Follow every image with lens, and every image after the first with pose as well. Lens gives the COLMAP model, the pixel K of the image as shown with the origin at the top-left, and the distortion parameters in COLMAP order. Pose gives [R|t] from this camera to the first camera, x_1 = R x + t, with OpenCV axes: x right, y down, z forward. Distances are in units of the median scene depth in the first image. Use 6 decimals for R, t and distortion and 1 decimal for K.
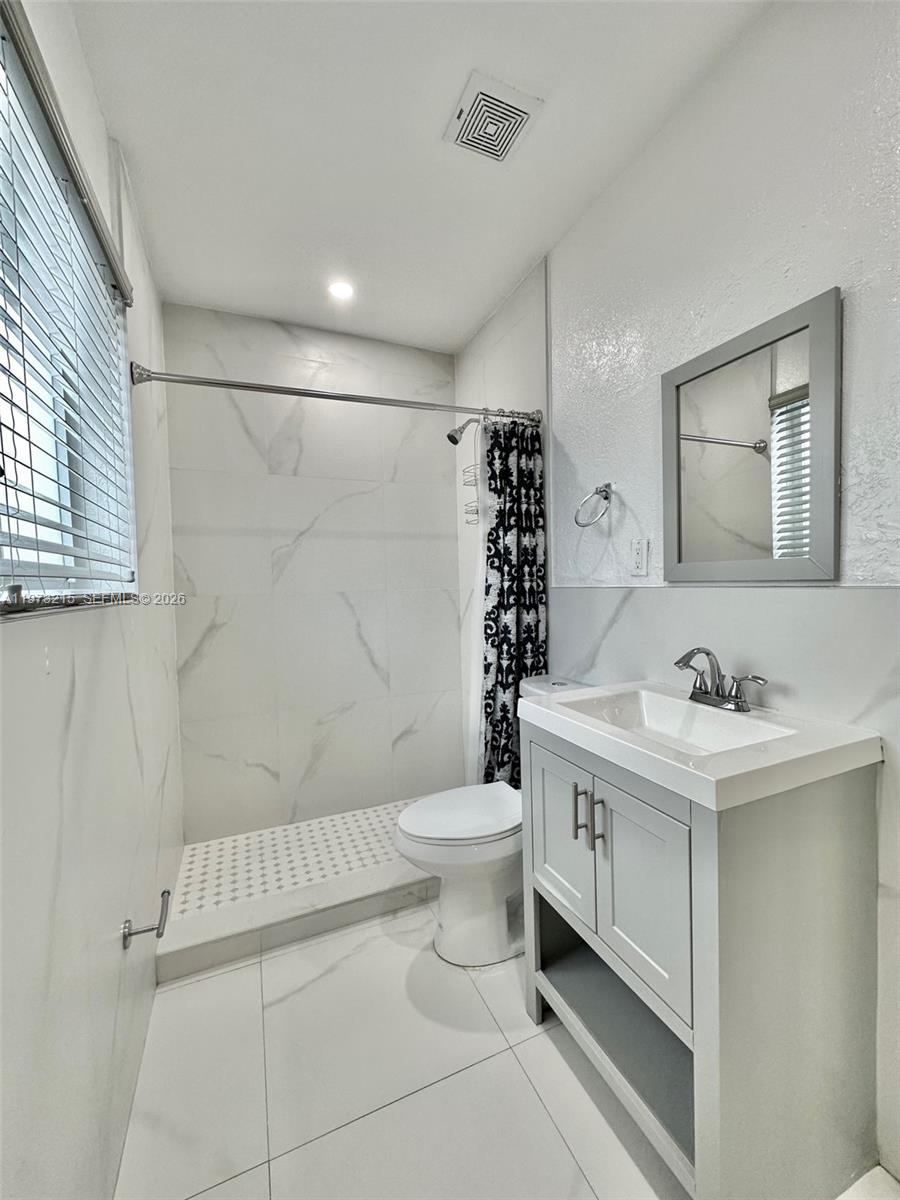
lens RADIAL K [[481.5, 0, 450.7], [0, 481.5, 598.4], [0, 0, 1]] dist [-0.003903, 0.001841]
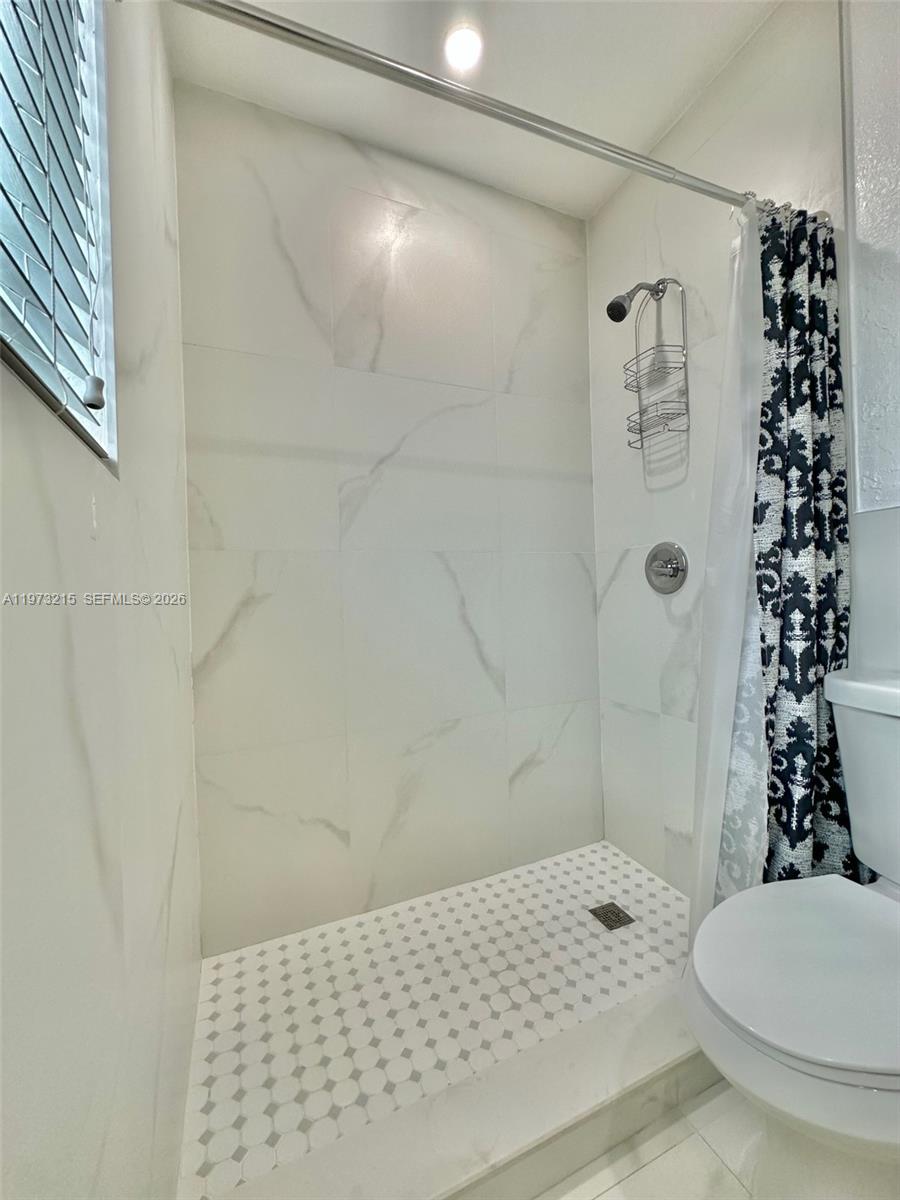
lens RADIAL K [[481.5, 0, 451.4], [0, 481.5, 599.1], [0, 0, 1]] dist [-0.003903, 0.001841]
pose [[0.999962, -0.007618, -0.004330, -0.273813], [0.007492, 0.999568, -0.028423, 0.093052], [0.004545, 0.028390, 0.999587, 0.449272]]
